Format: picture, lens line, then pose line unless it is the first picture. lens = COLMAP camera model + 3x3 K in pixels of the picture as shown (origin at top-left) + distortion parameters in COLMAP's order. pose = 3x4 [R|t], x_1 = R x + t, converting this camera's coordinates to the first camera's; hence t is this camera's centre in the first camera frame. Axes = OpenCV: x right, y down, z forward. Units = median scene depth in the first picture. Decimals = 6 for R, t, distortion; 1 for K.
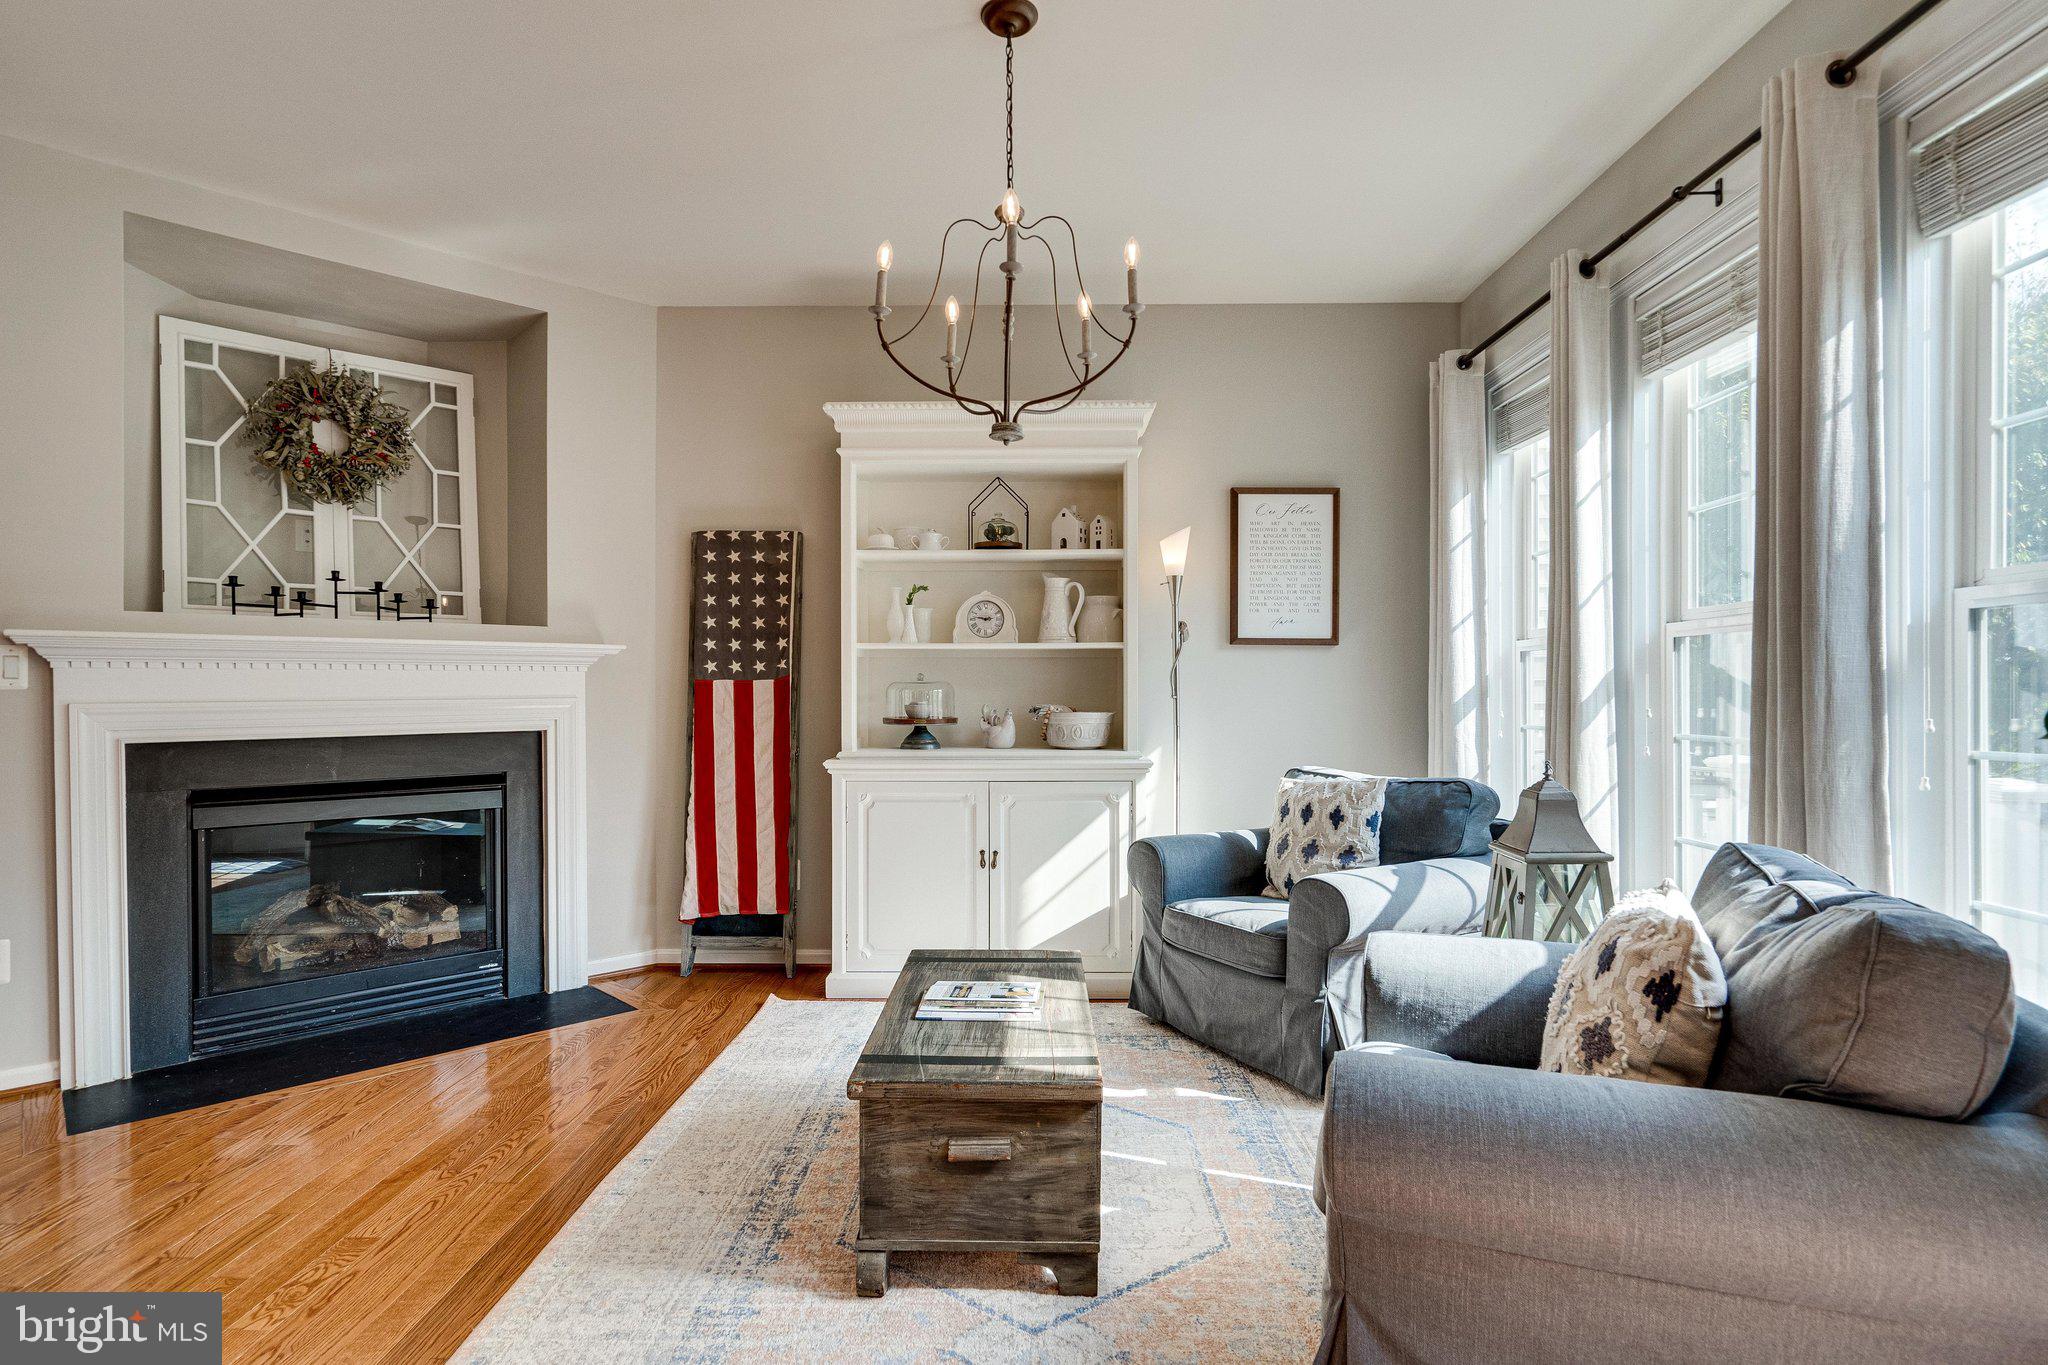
lens RADIAL K [[964.1, 0, 1000.1], [0, 964.1, 700.2], [0, 0, 1]] dist [0.002081, -0.000017]
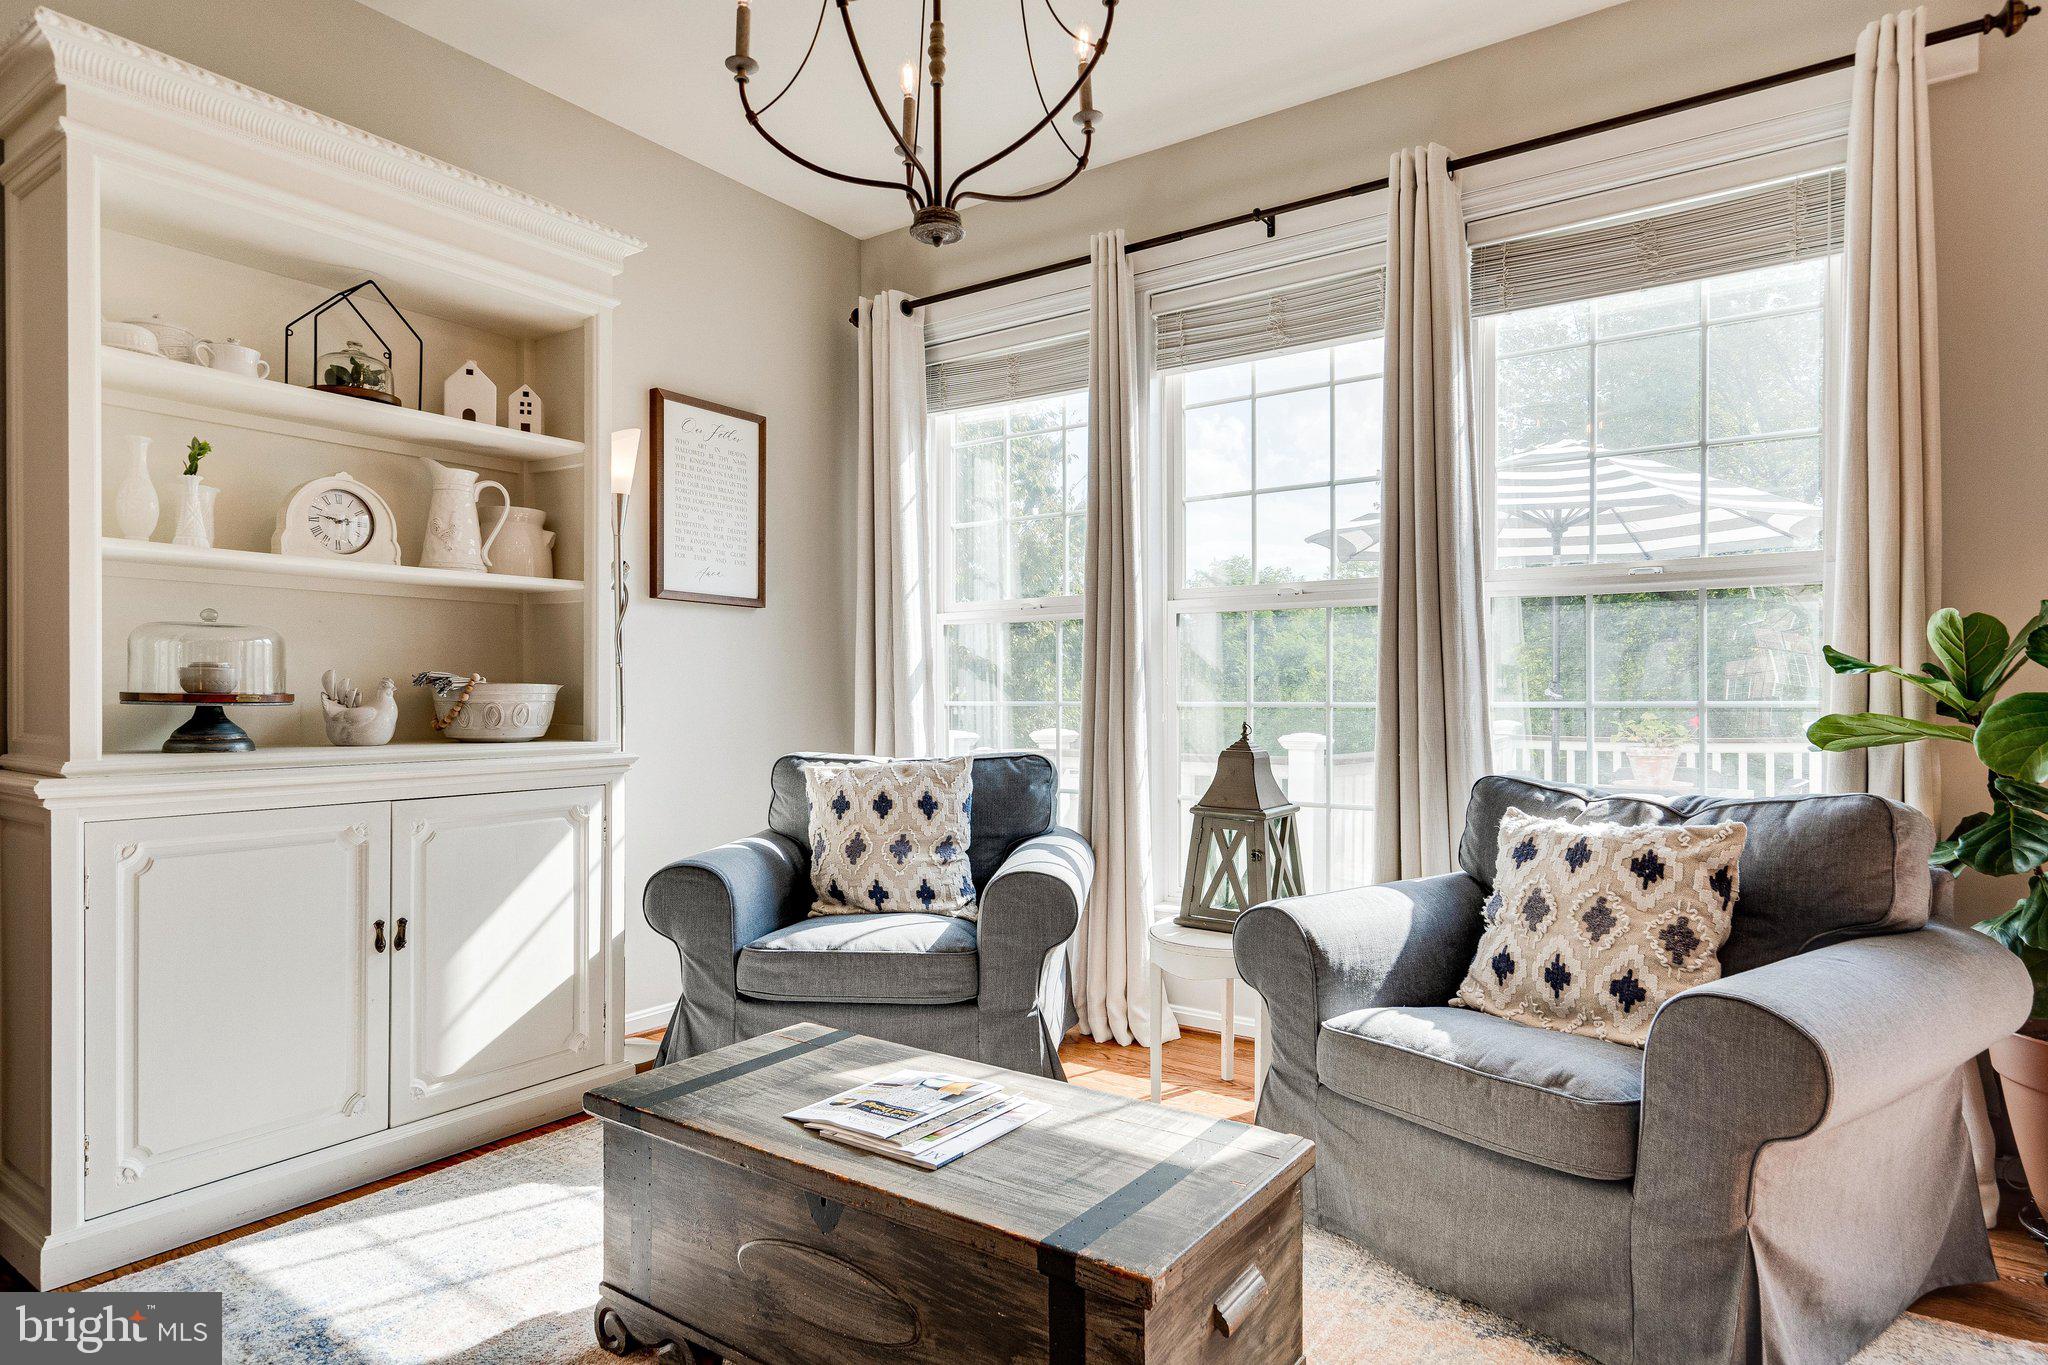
lens RADIAL K [[1119.2, 0, 979.8], [0, 1119.2, 704.4], [0, 0, 1]] dist [0.001199, -0.000181]
pose [[0.595016, -0.004809, 0.803699, -0.346472], [0.000821, 0.999985, 0.005375, 0.023114], [-0.803713, -0.002539, 0.595012, 0.316525]]
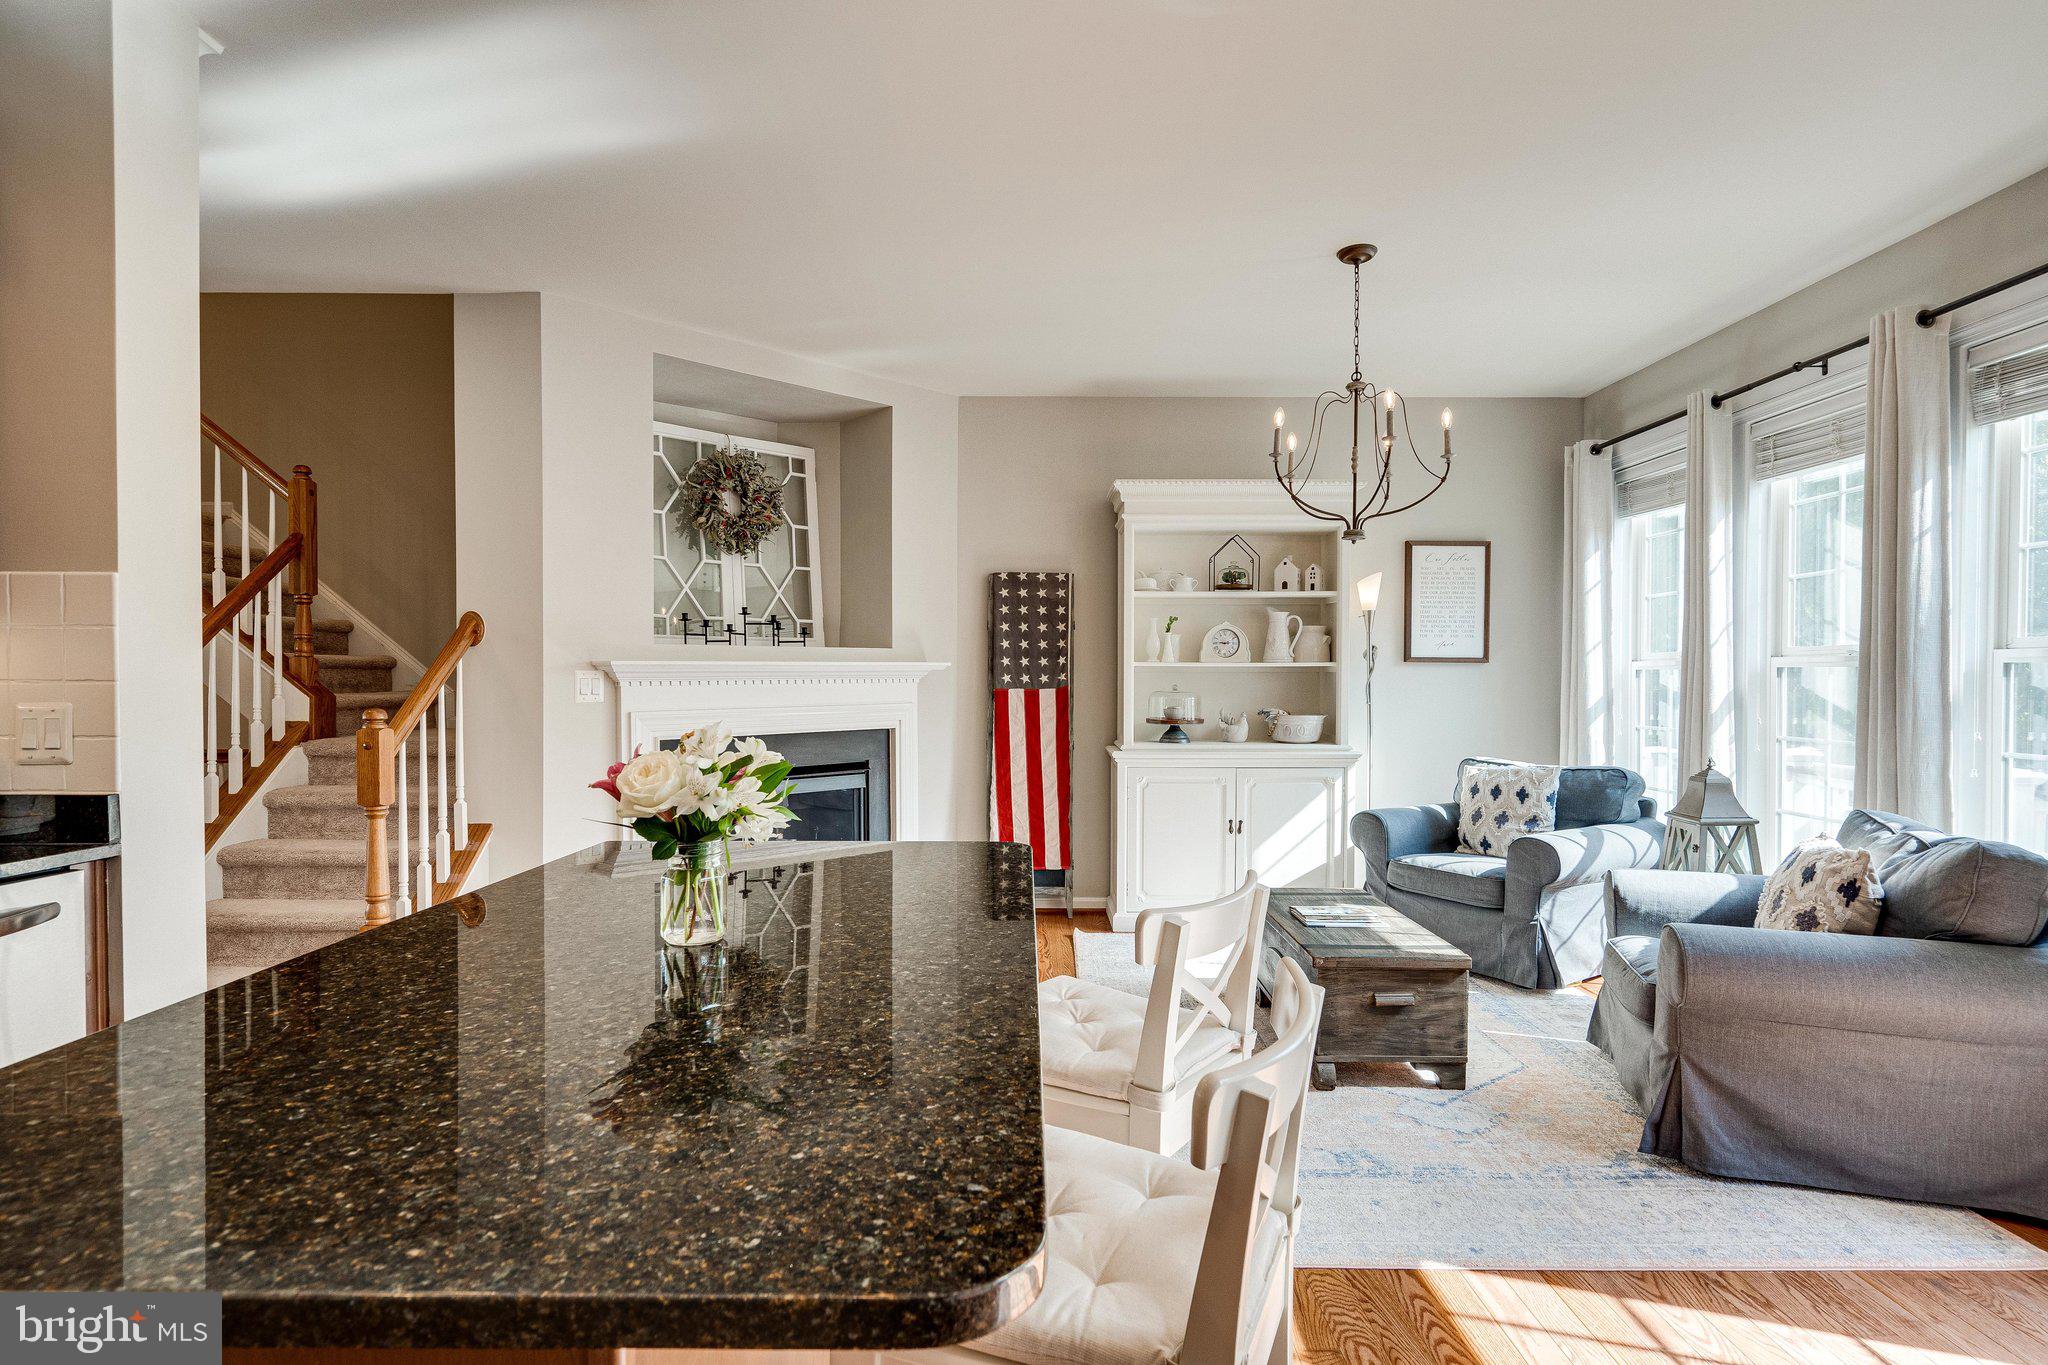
lens RADIAL K [[899.1, 0, 1048.1], [0, 899.1, 698.8], [0, 0, 1]] dist [0.003542, -0.000170]
pose [[0.999926, 0.002342, 0.011955, -0.286711], [-0.002490, 0.999921, 0.012329, -0.024910], [-0.011925, -0.012358, 0.999853, -0.227768]]
